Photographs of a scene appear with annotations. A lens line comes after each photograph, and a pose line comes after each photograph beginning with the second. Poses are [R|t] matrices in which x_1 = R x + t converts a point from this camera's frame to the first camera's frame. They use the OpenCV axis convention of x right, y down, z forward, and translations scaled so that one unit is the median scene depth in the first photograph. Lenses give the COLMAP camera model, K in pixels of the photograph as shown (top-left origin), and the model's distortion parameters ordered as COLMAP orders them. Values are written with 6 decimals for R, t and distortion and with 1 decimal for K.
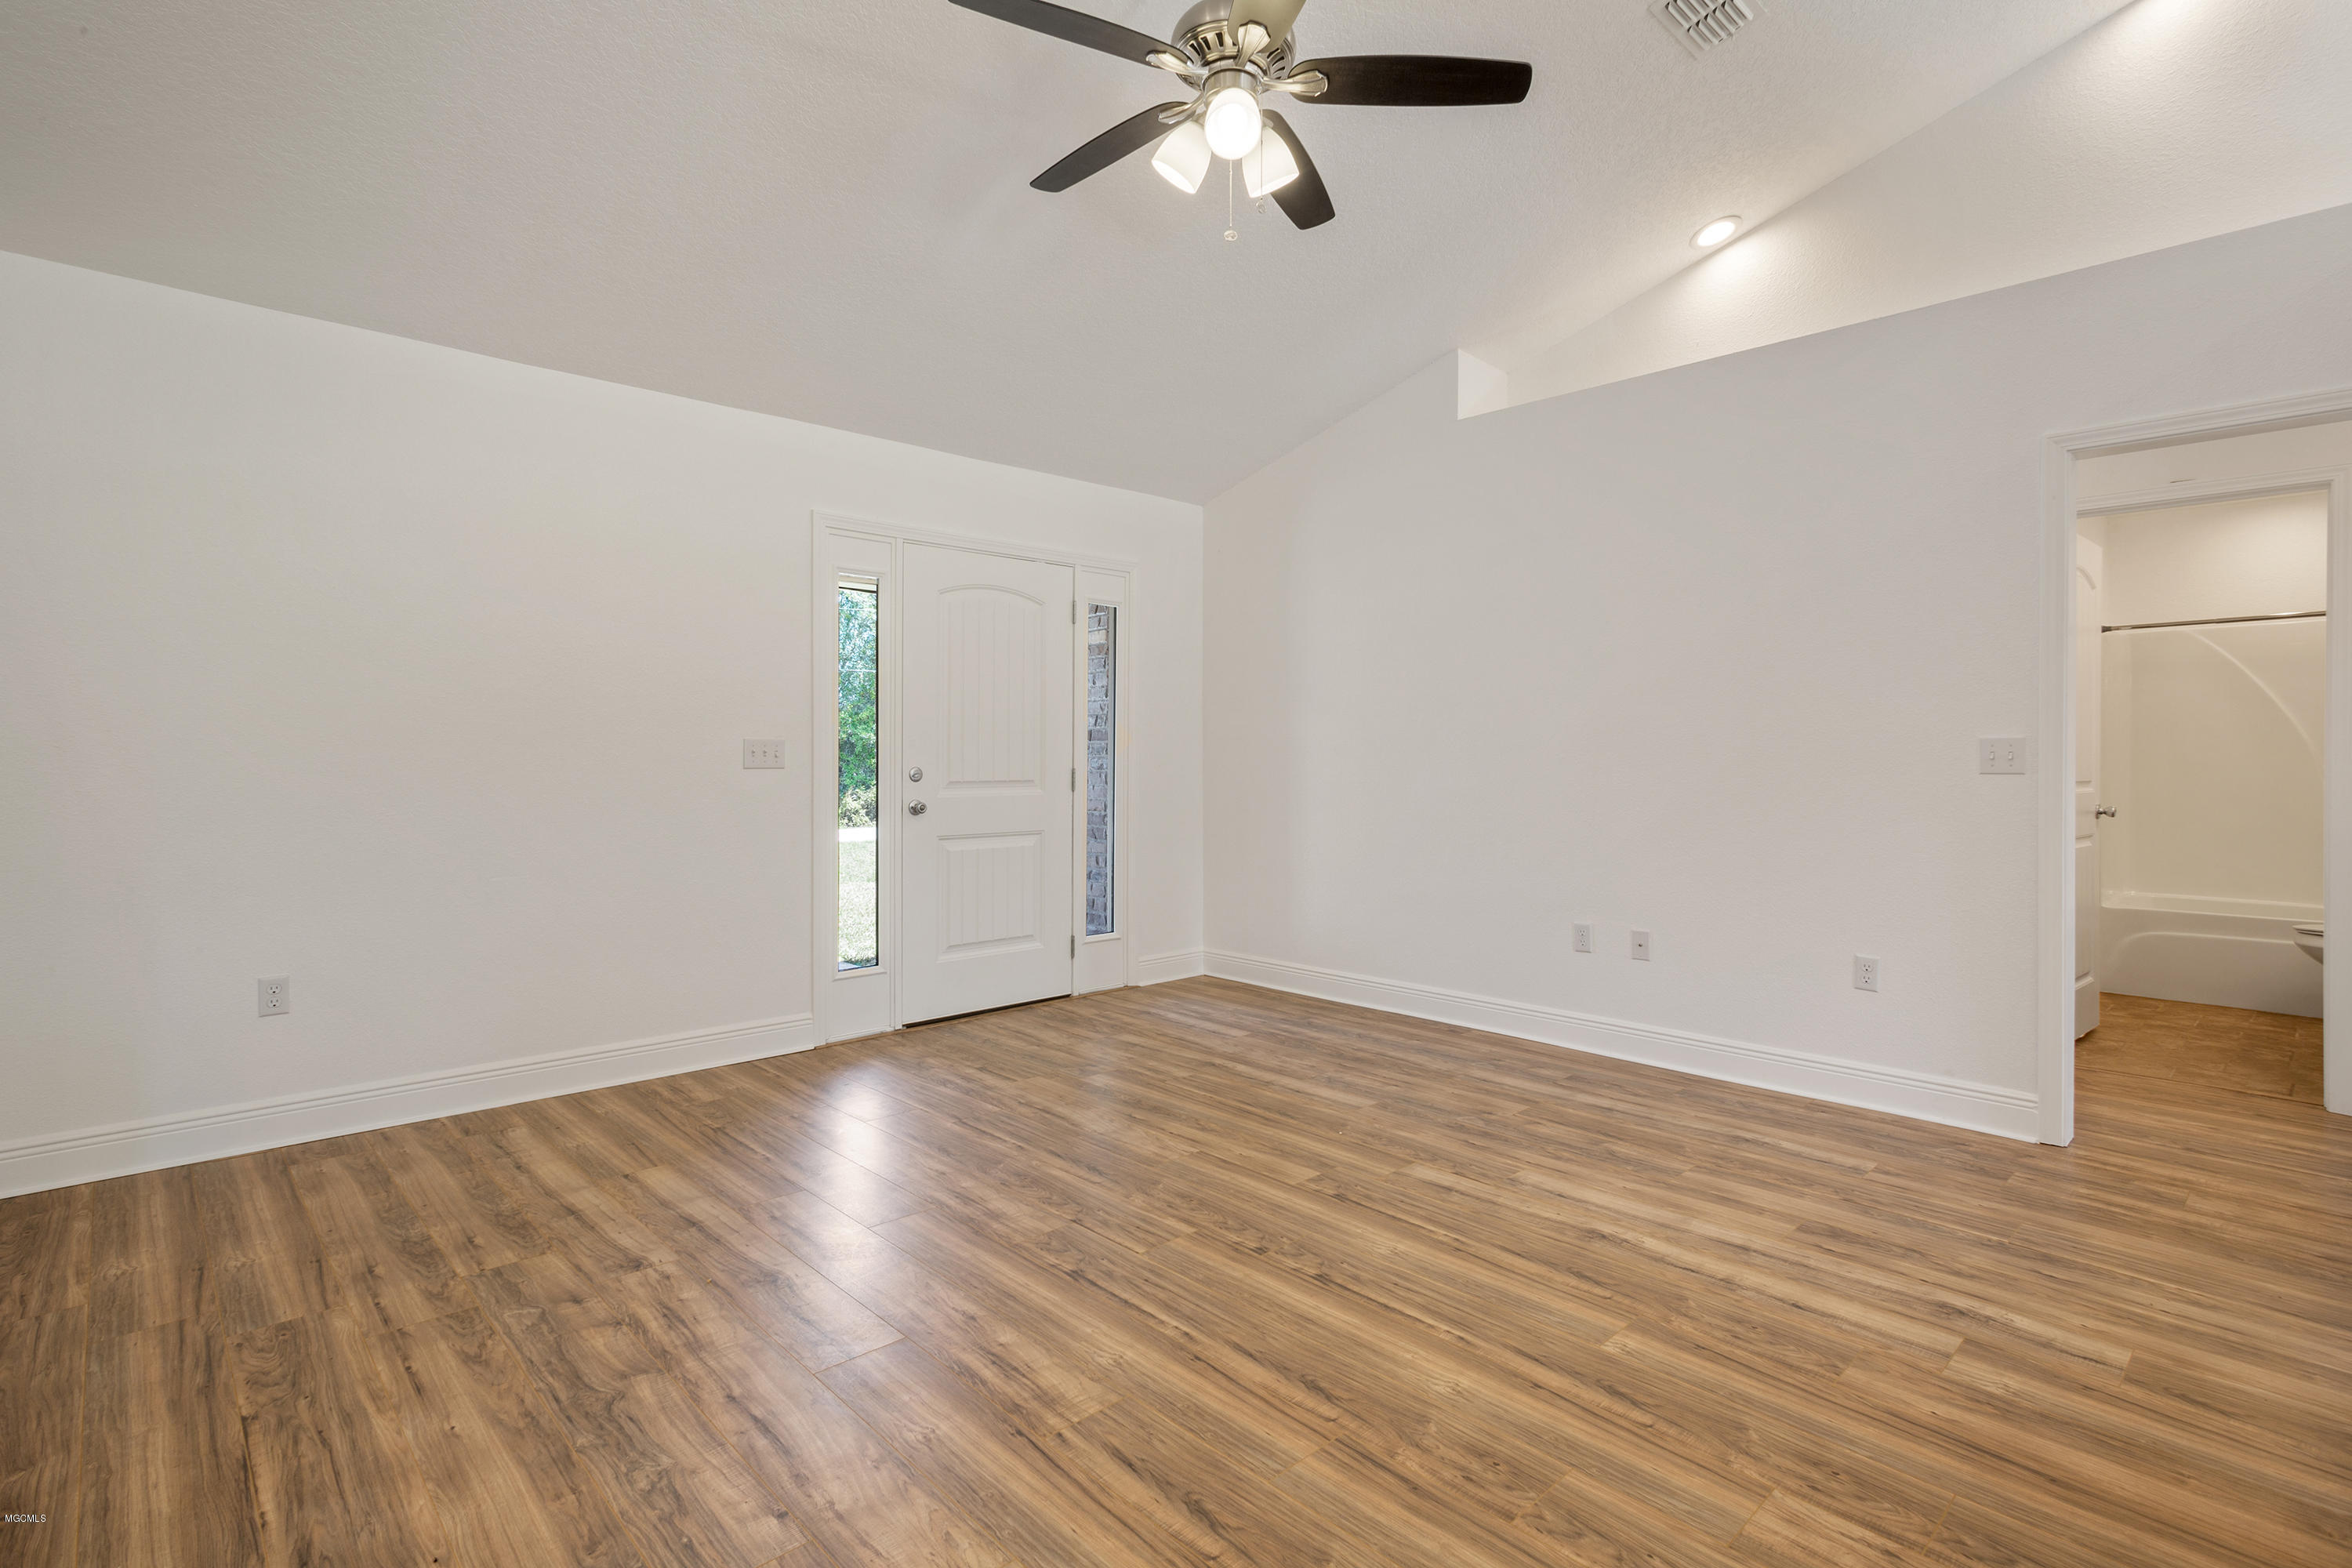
lens RADIAL K [[1108.1, 0, 1176.5], [0, 1108.1, 771.8], [0, 0, 1]] dist [0.005055, 0.000866]
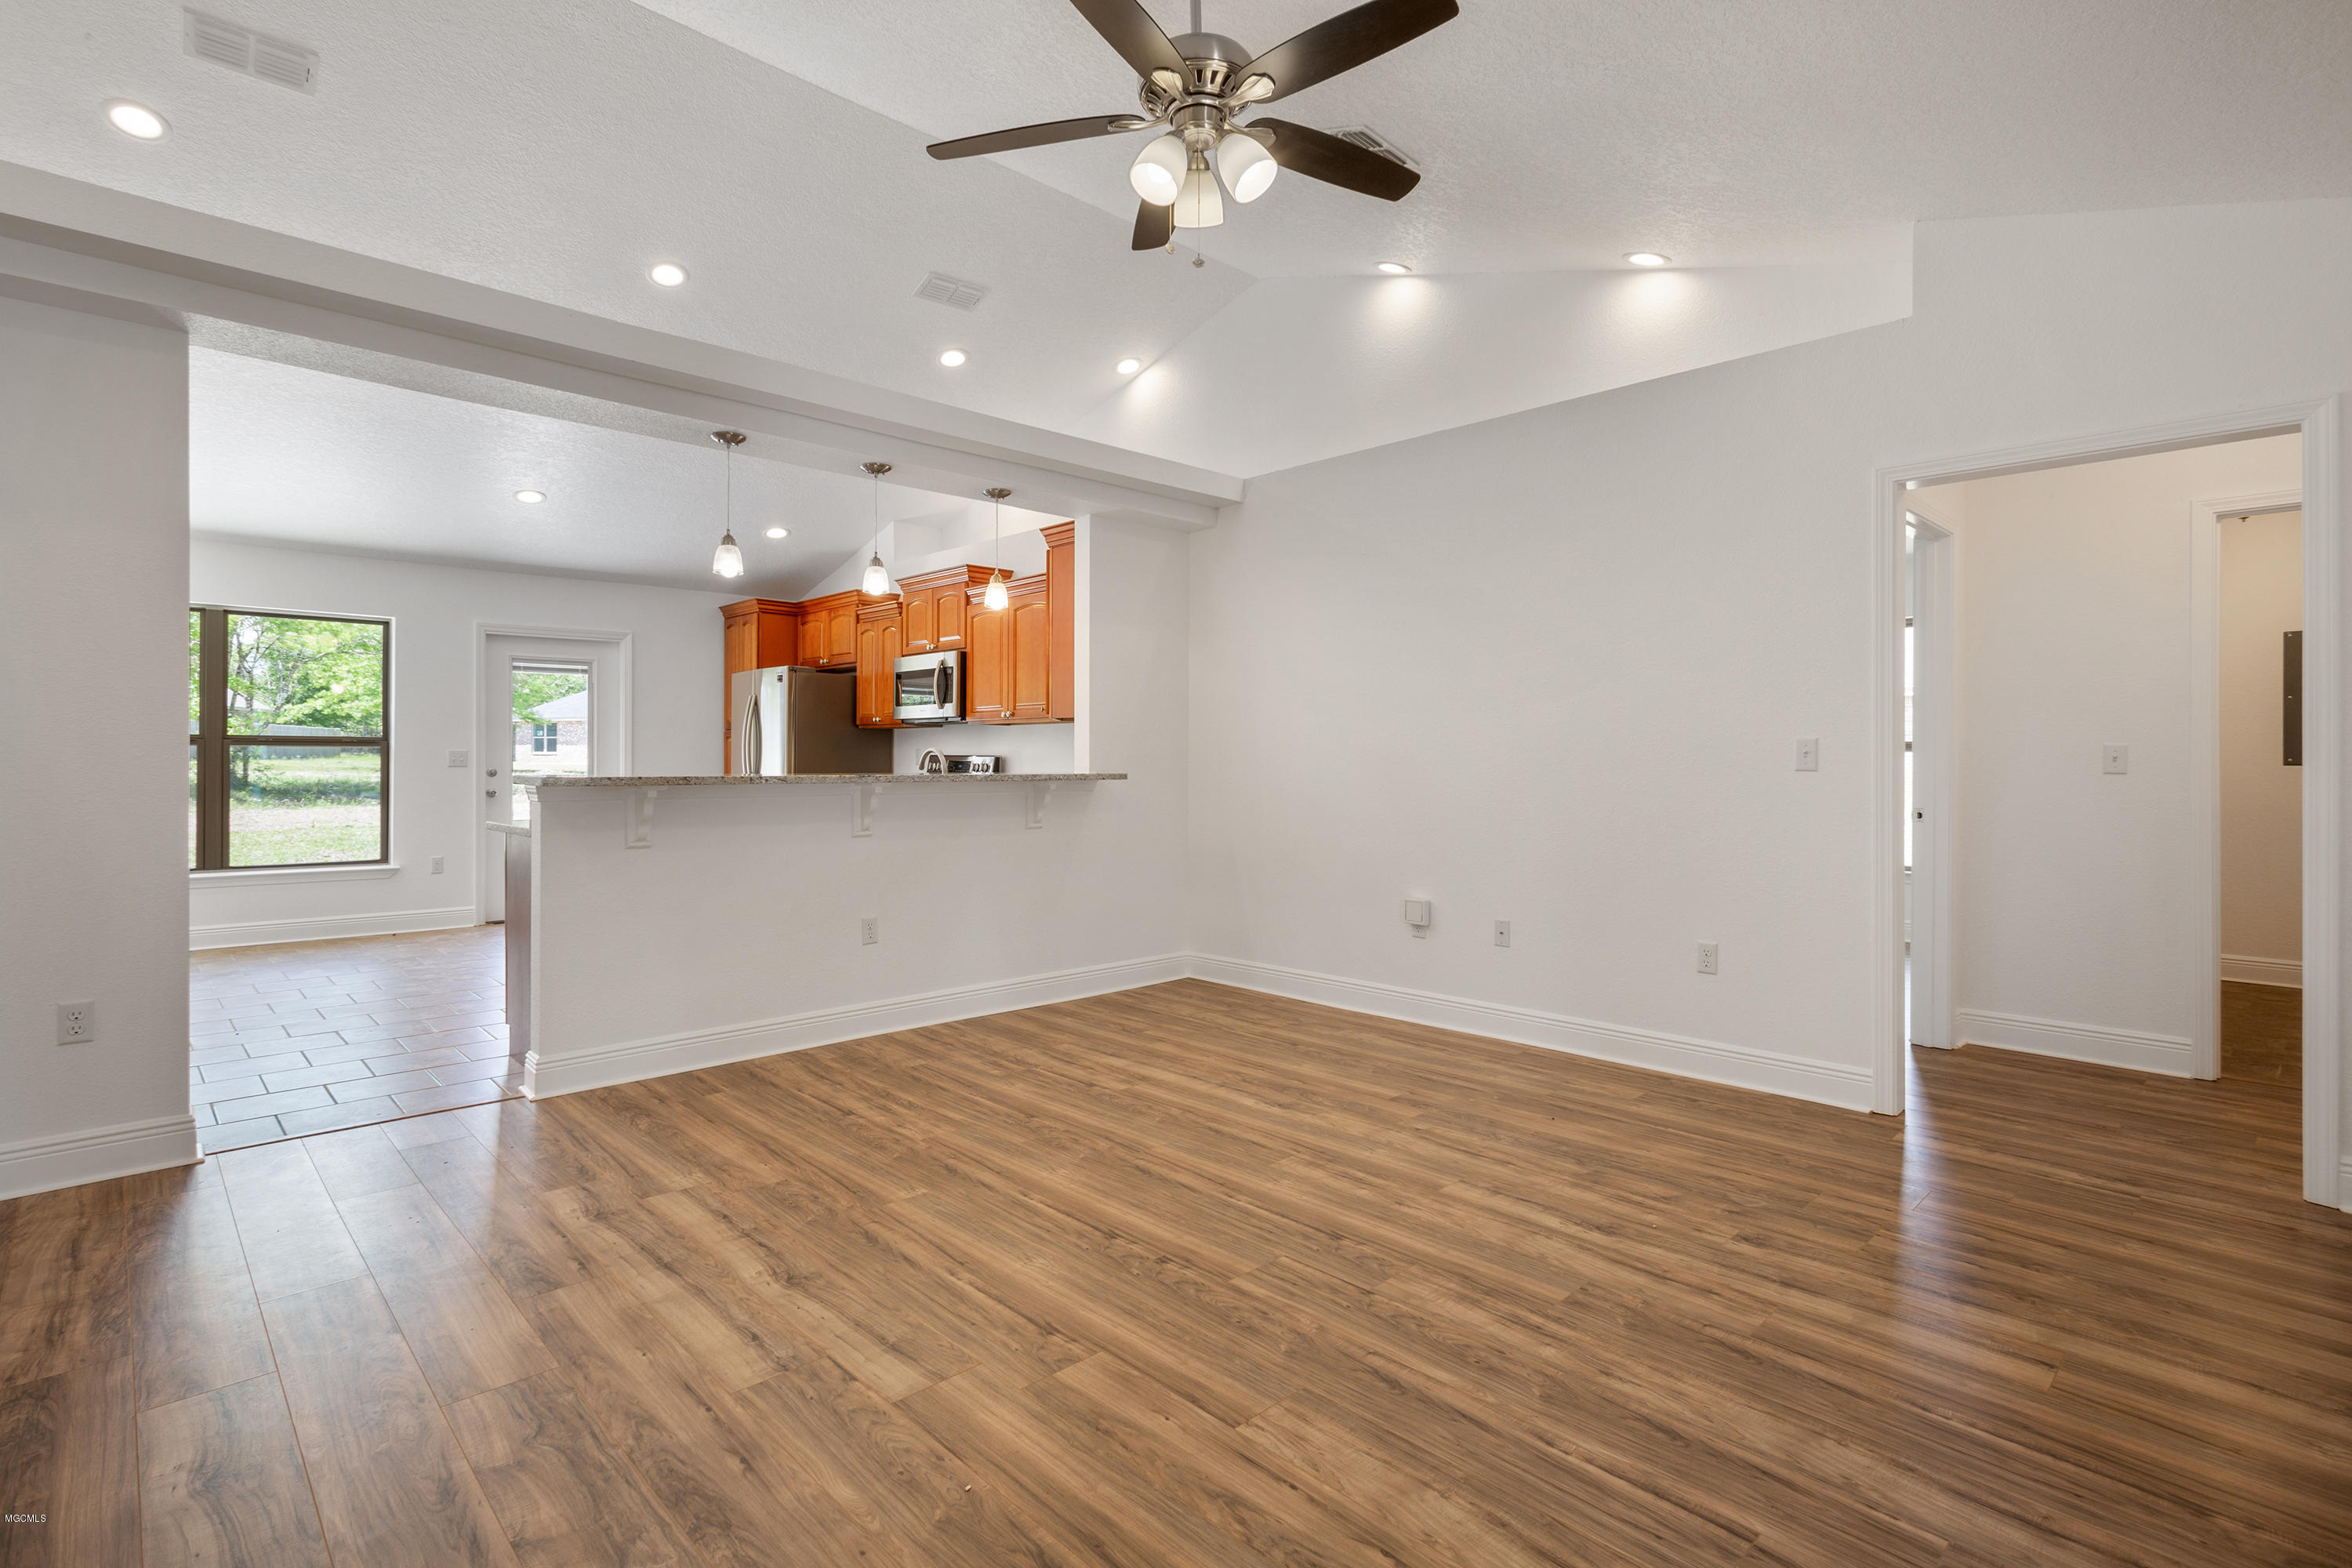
lens RADIAL K [[1108.1, 0, 1172.1], [0, 1108.1, 768.8], [0, 0, 1]] dist [0.005055, 0.000866]
pose [[-0.999983, -0.005451, -0.001958, 0.075699], [-0.005494, 0.999728, 0.022645, -0.031872], [0.001834, 0.022655, -0.999742, 2.072892]]
